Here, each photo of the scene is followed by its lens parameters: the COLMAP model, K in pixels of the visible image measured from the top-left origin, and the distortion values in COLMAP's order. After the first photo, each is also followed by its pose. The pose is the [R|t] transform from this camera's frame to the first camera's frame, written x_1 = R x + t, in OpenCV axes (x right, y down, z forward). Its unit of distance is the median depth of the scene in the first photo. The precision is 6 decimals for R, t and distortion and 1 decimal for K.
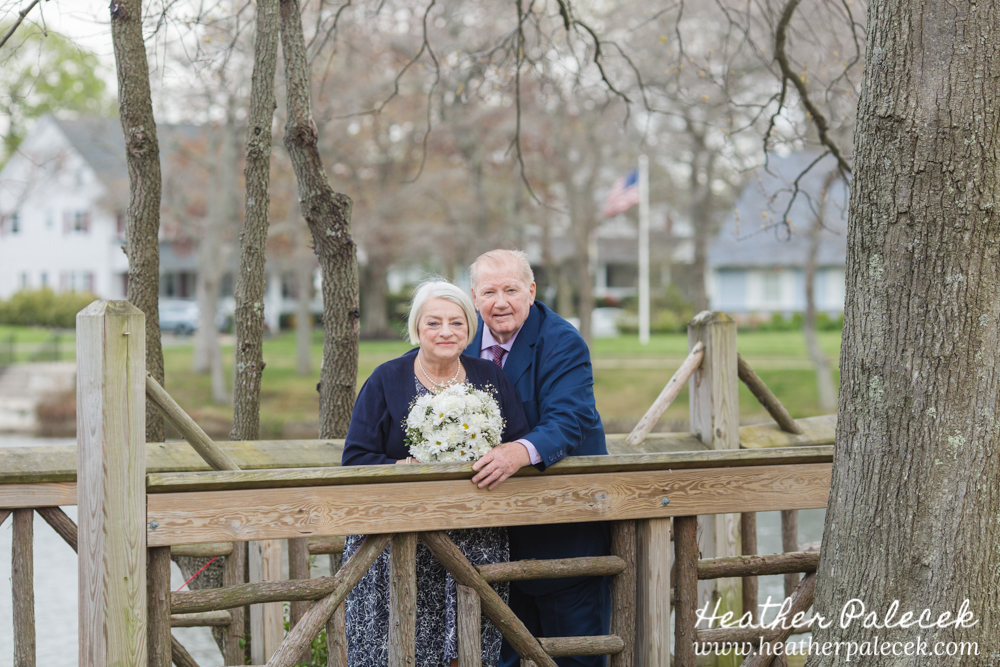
lens RADIAL K [[3805.8, 0, 500.0], [0, 3805.8, 333.5], [0, 0, 1]] dist [-0.104916, 0.061977]
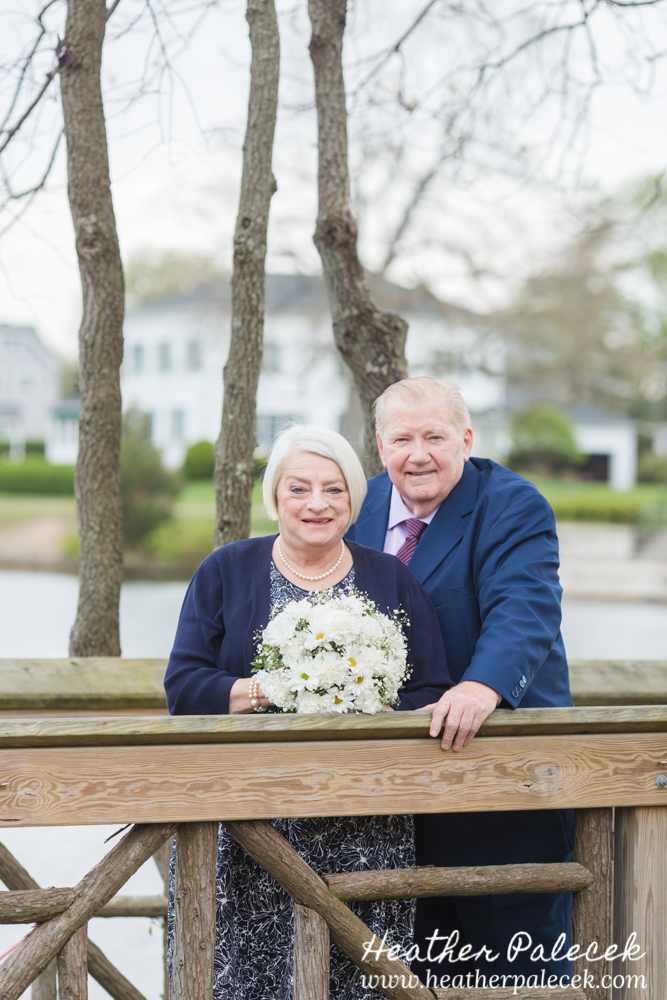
lens RADIAL K [[3805.8, 0, 333.5], [0, 3805.8, 500.0], [0, 0, 1]] dist [-0.104916, 0.061977]
pose [[0.971374, 0.020877, -0.236636, 0.141391], [-0.020762, 0.999780, 0.002978, -0.004369], [0.236646, 0.002021, 0.971594, 0.360243]]
